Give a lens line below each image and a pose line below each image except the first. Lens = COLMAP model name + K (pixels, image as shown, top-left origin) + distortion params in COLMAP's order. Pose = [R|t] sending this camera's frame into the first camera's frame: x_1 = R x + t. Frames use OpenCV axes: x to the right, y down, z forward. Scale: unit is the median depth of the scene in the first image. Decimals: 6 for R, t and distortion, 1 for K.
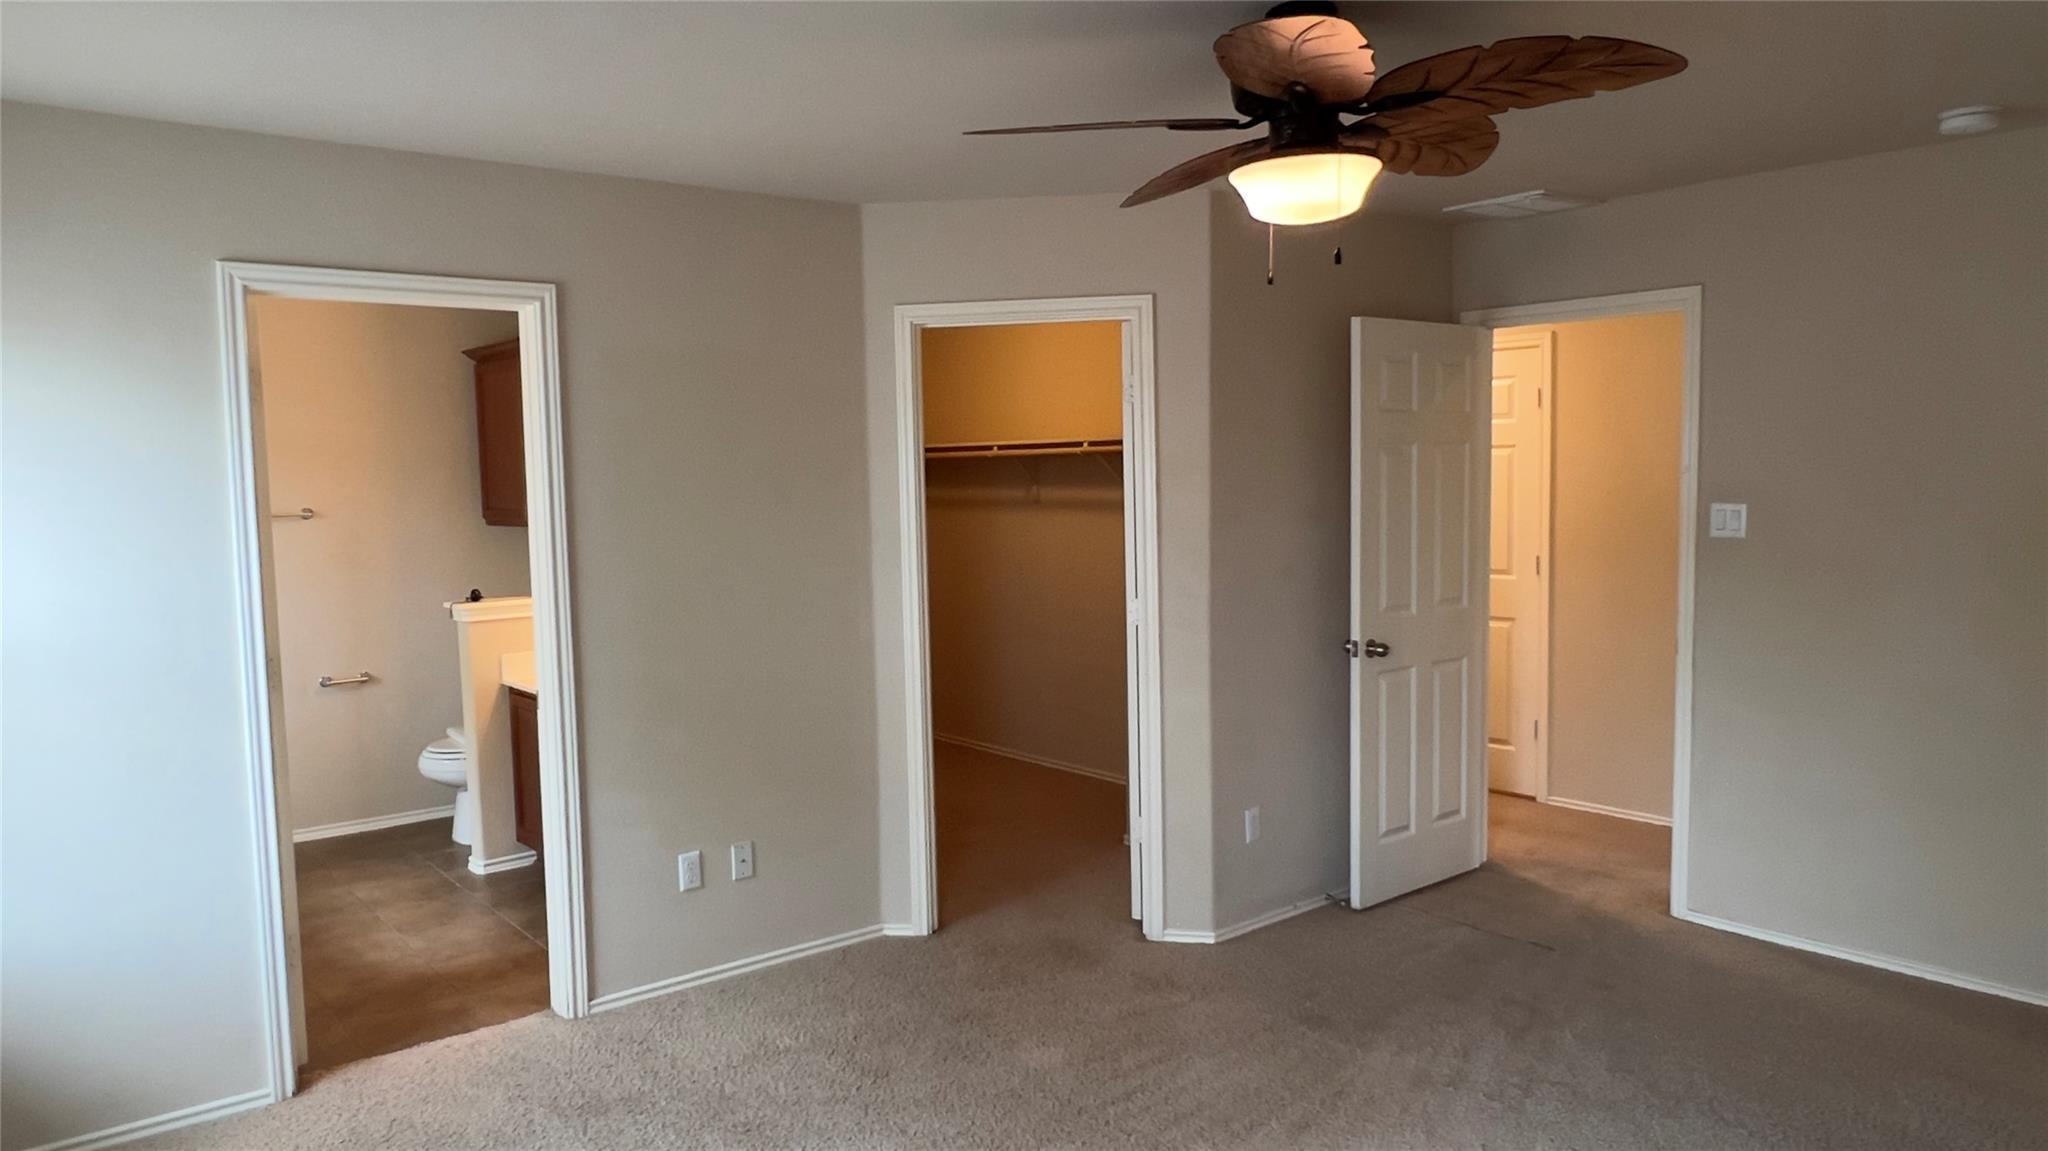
lens RADIAL K [[1386.8, 0, 1028.0], [0, 1386.8, 579.5], [0, 0, 1]] dist [0.002821, -0.000777]
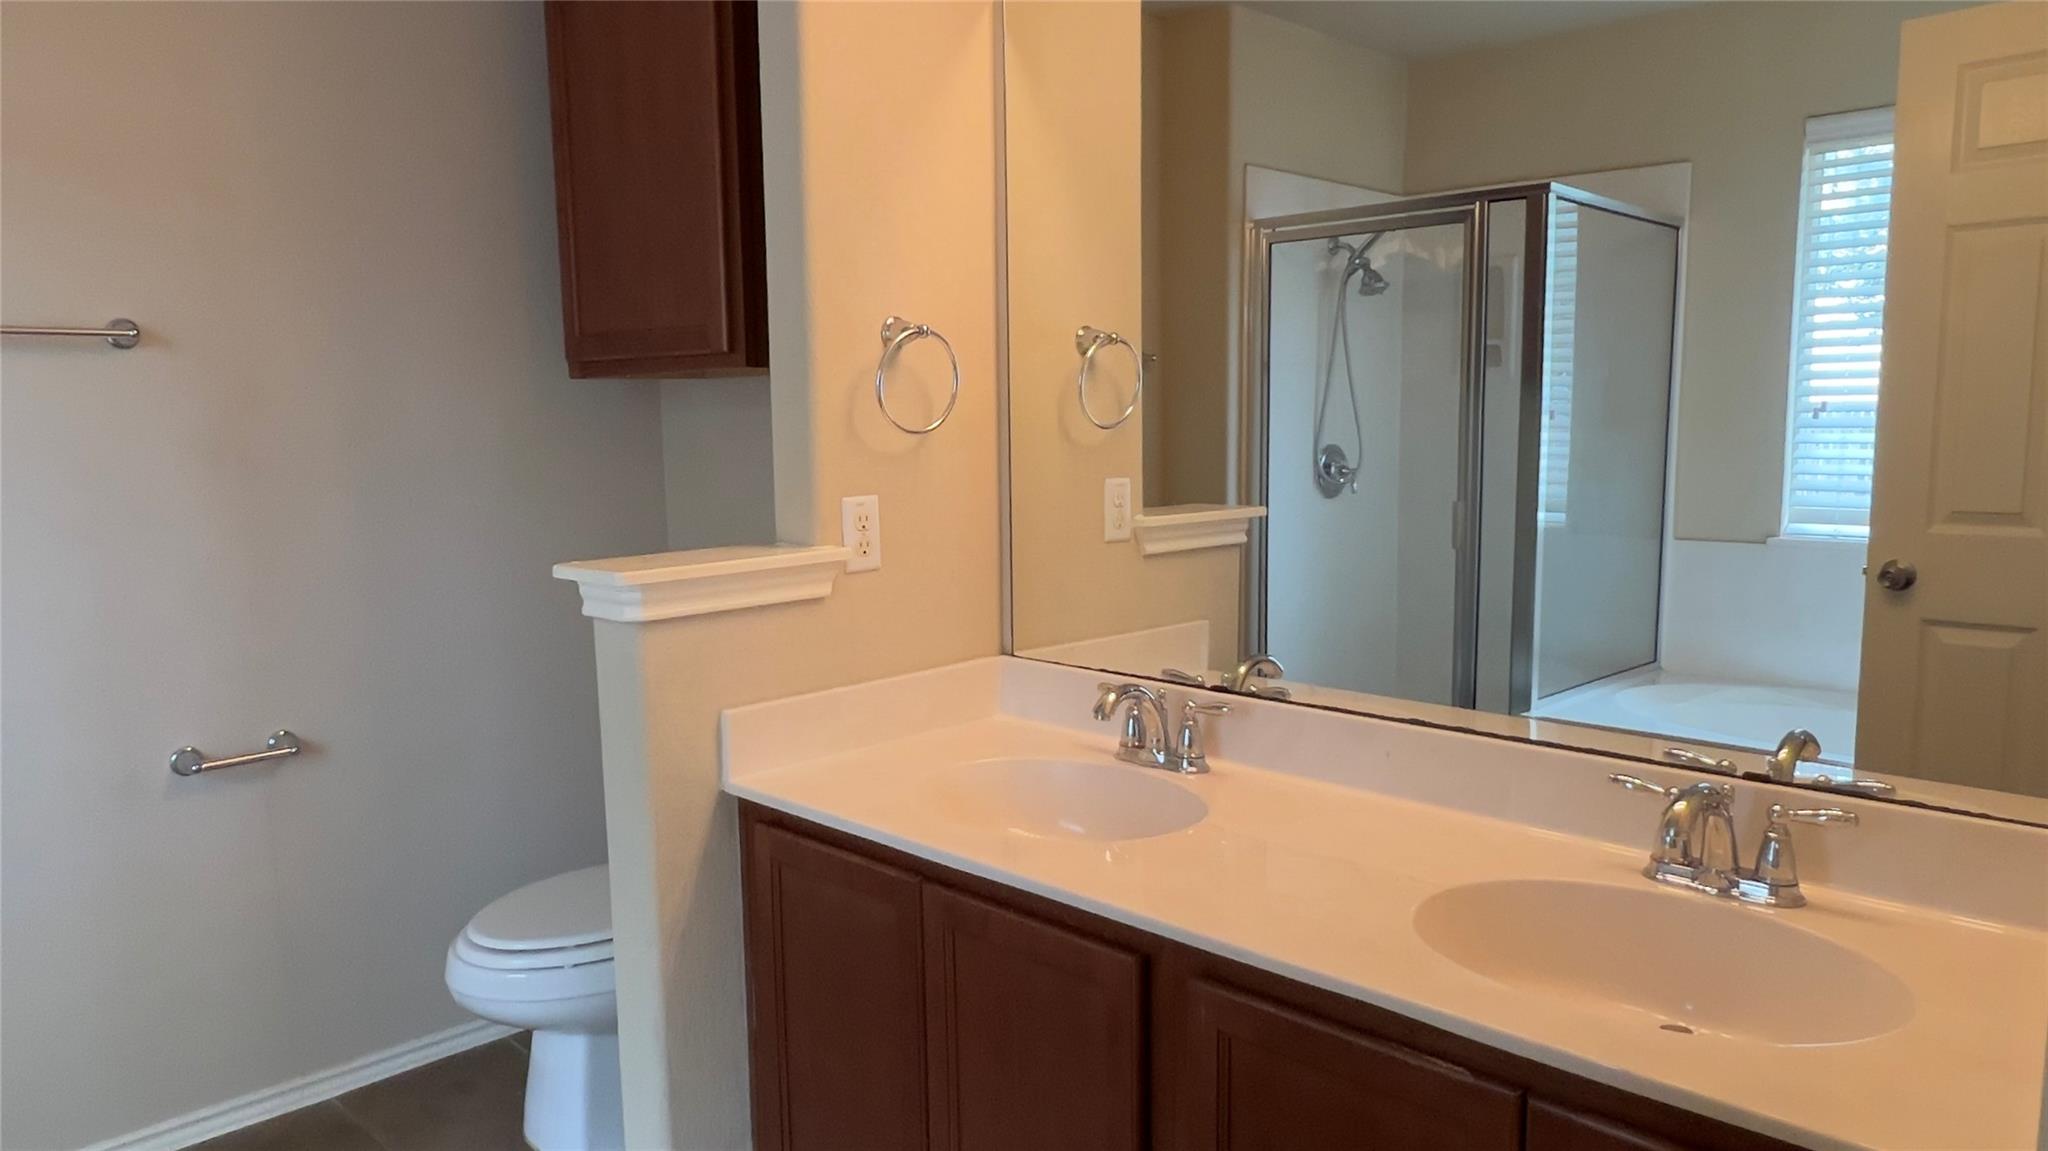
lens RADIAL K [[1386.8, 0, 1019.8], [0, 1386.8, 573.3], [0, 0, 1]] dist [0.002821, -0.000777]
pose [[0.993795, 0.002315, 0.111201, -0.322354], [-0.006880, 0.999148, 0.040692, 0.003327], [-0.111012, -0.041205, 0.992965, 0.599065]]
